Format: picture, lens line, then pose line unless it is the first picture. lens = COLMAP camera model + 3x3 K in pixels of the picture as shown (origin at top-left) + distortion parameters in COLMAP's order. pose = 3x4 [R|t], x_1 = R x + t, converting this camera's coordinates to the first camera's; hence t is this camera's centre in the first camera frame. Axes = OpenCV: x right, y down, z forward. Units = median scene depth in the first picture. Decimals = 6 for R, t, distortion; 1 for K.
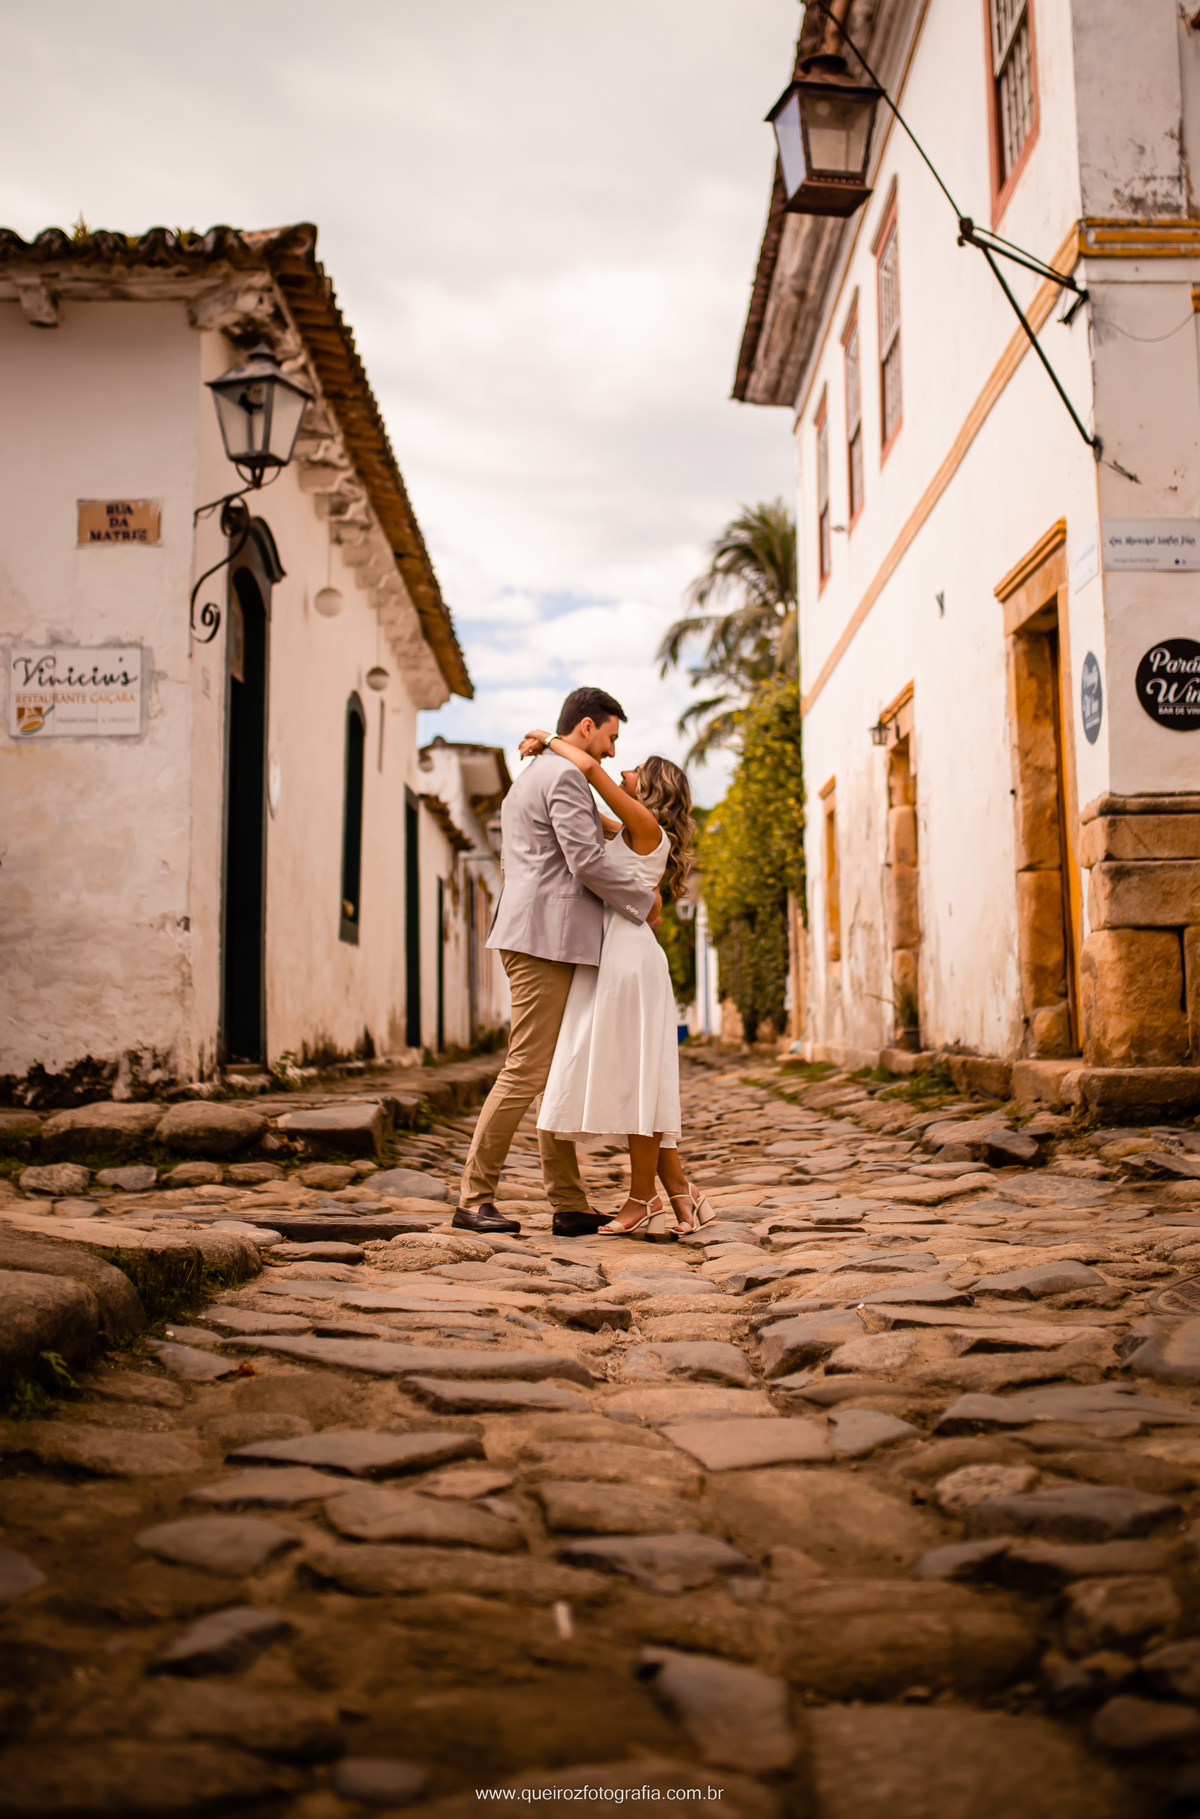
lens RADIAL K [[1661.2, 0, 626.7], [0, 1661.2, 764.7], [0, 0, 1]] dist [-0.021121, -0.006793]
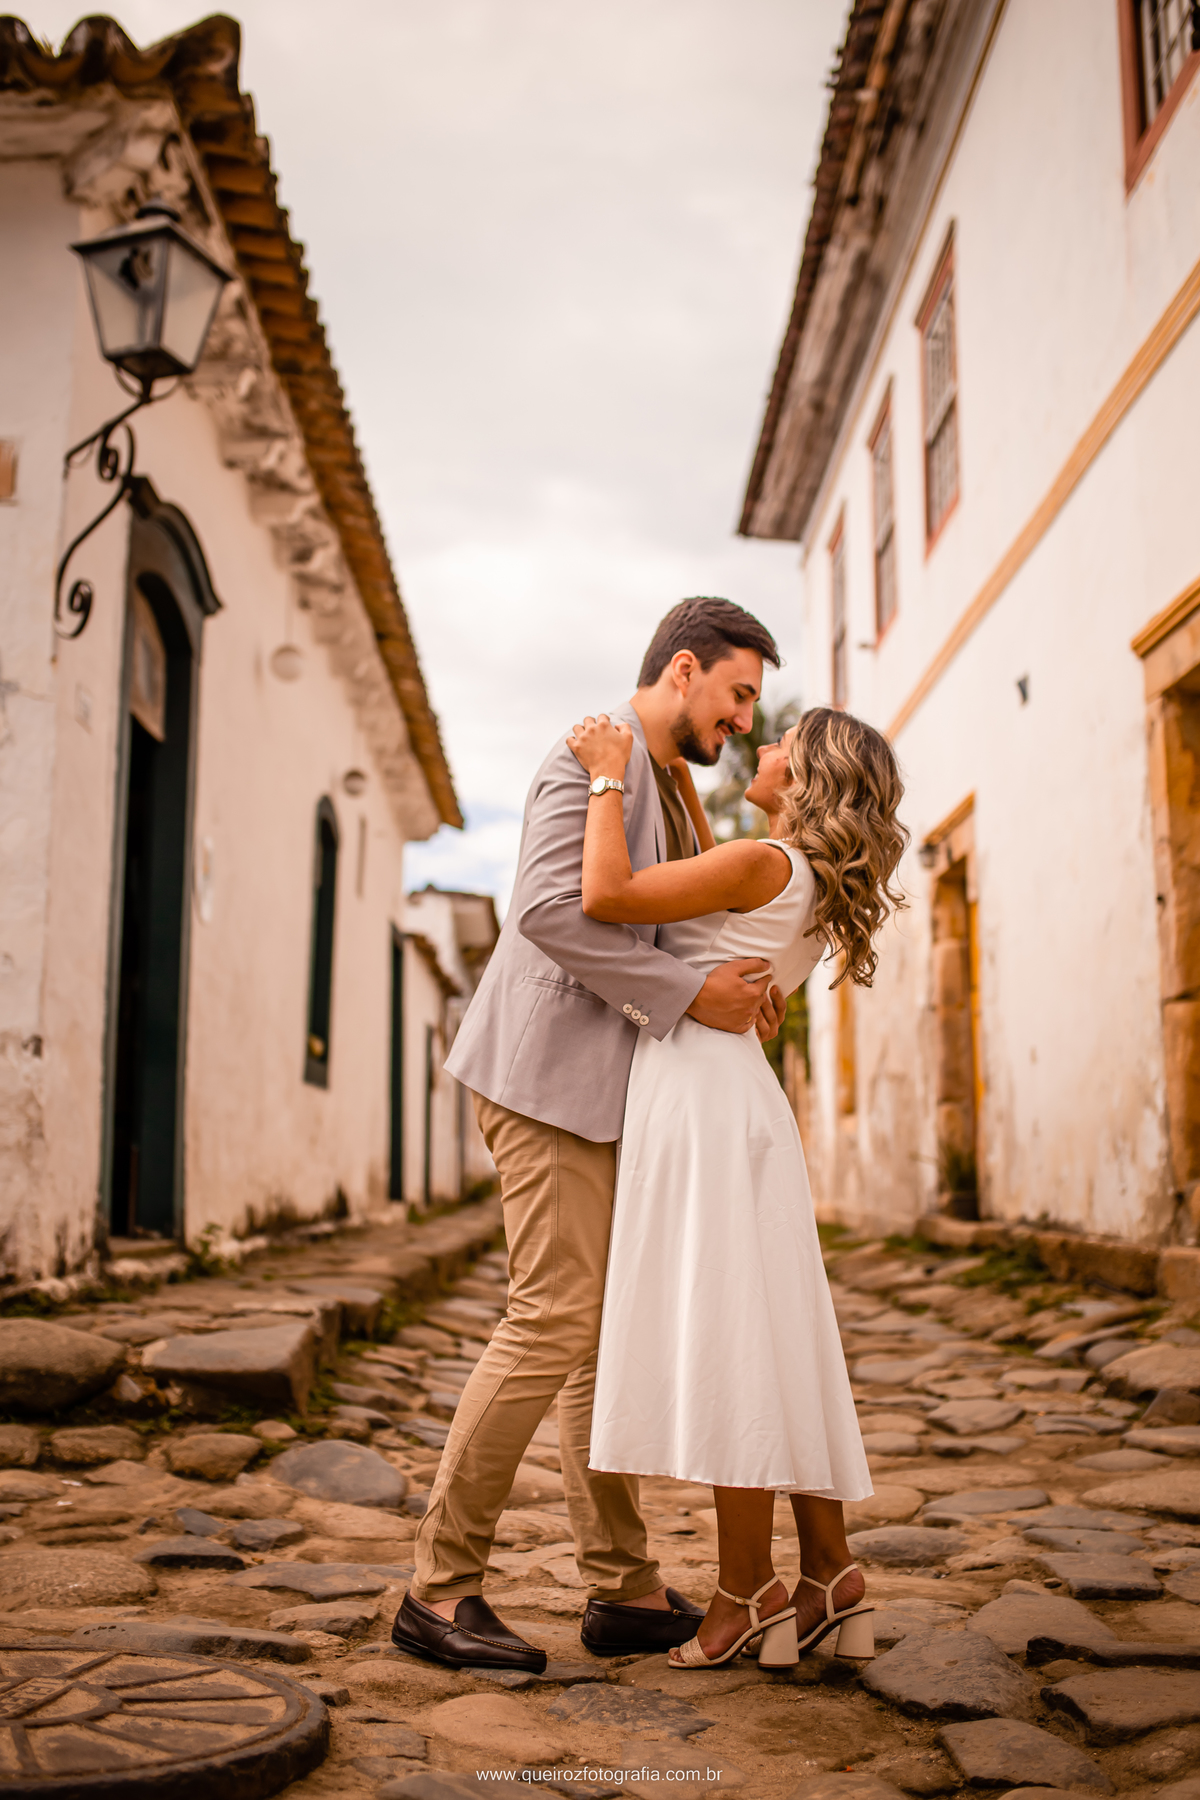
lens RADIAL K [[1721.0, 0, 600.0], [0, 1721.0, 900.0], [0, 0, 1]] dist [-0.059848, 0.090467]
pose [[0.999837, 0.011868, -0.013601, -0.016934], [-0.011945, 0.999913, -0.005641, 0.025173], [0.013533, 0.005802, 0.999892, 0.203235]]
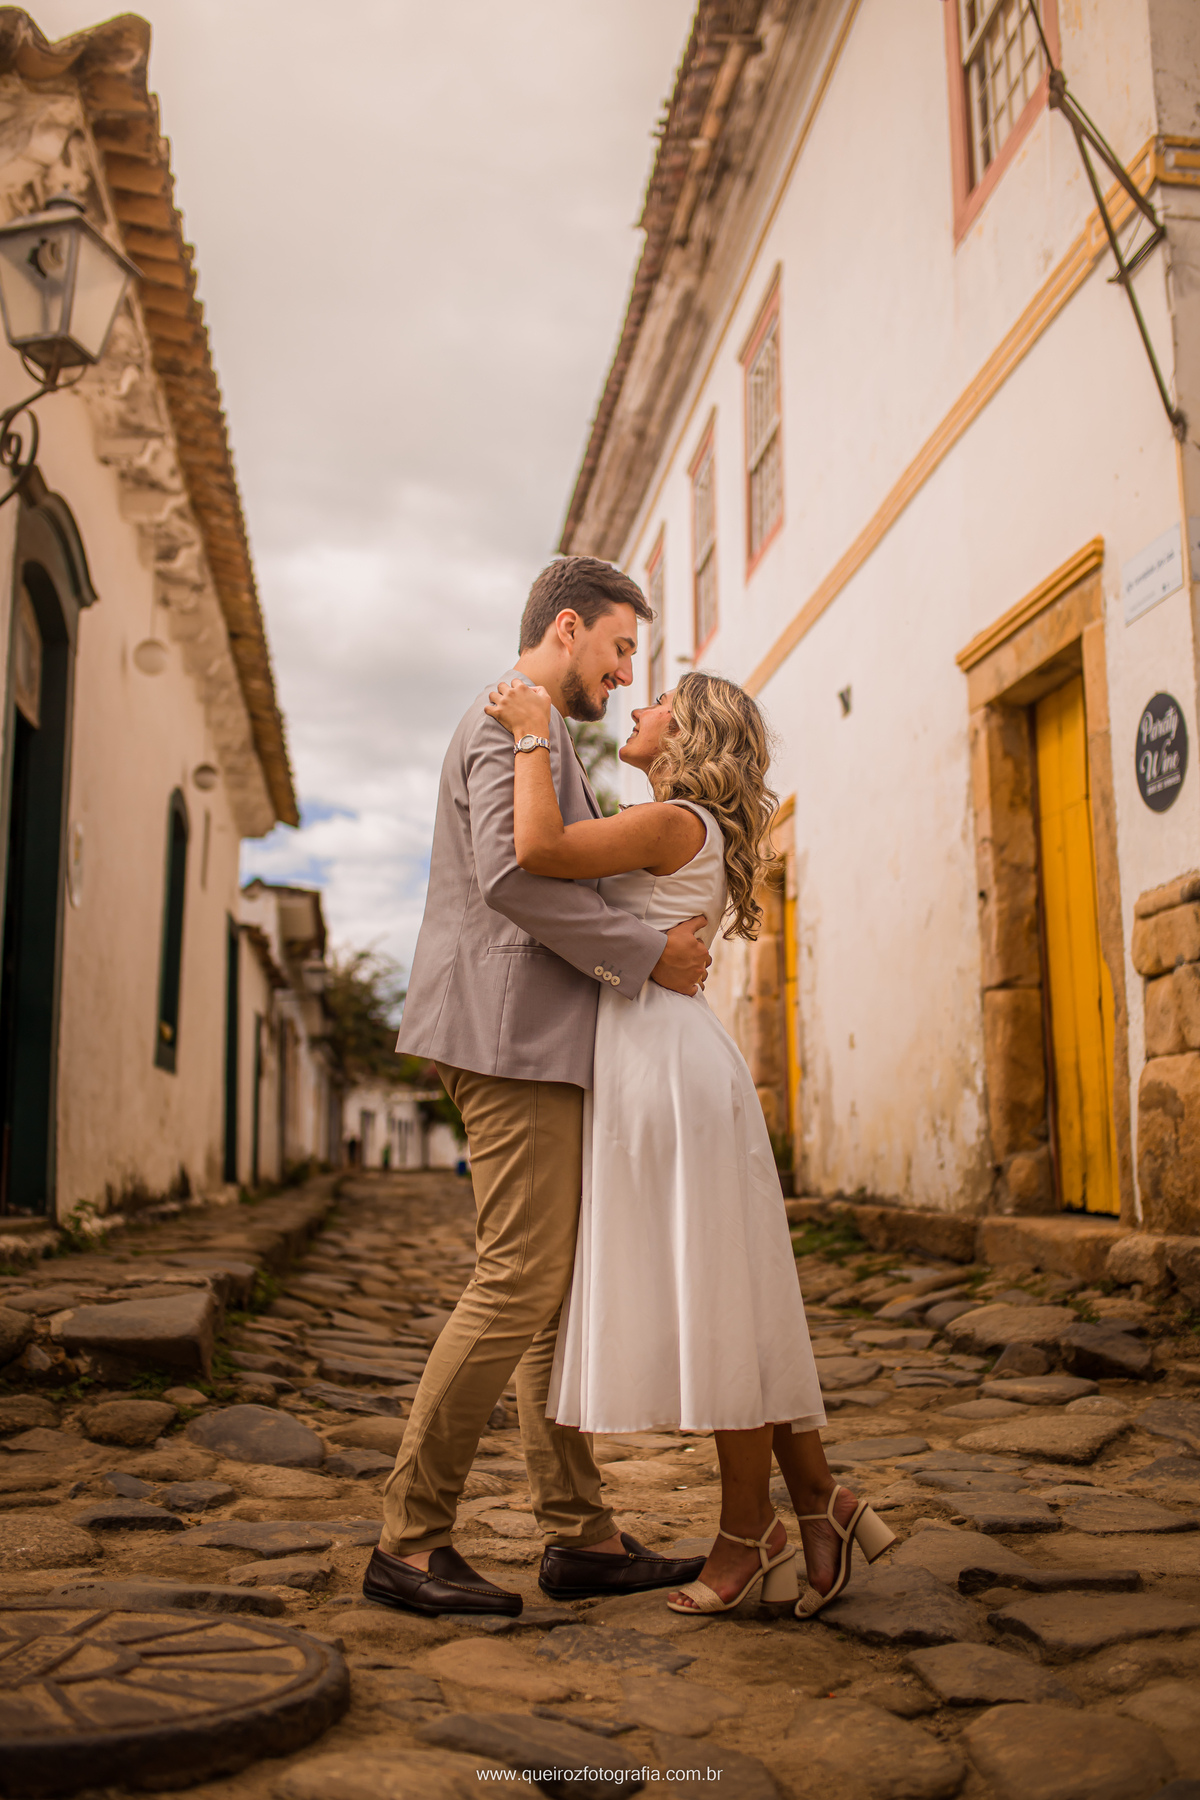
lens RADIAL K [[1629.0, 0, 600.0], [0, 1629.0, 900.0], [0, 0, 1]] dist [-0.070956, 0.076490]
pose [[0.995274, 0.023653, 0.094179, -0.035746], [-0.023202, 0.999714, -0.005879, 0.028839], [-0.094291, 0.003666, 0.995538, 0.208378]]
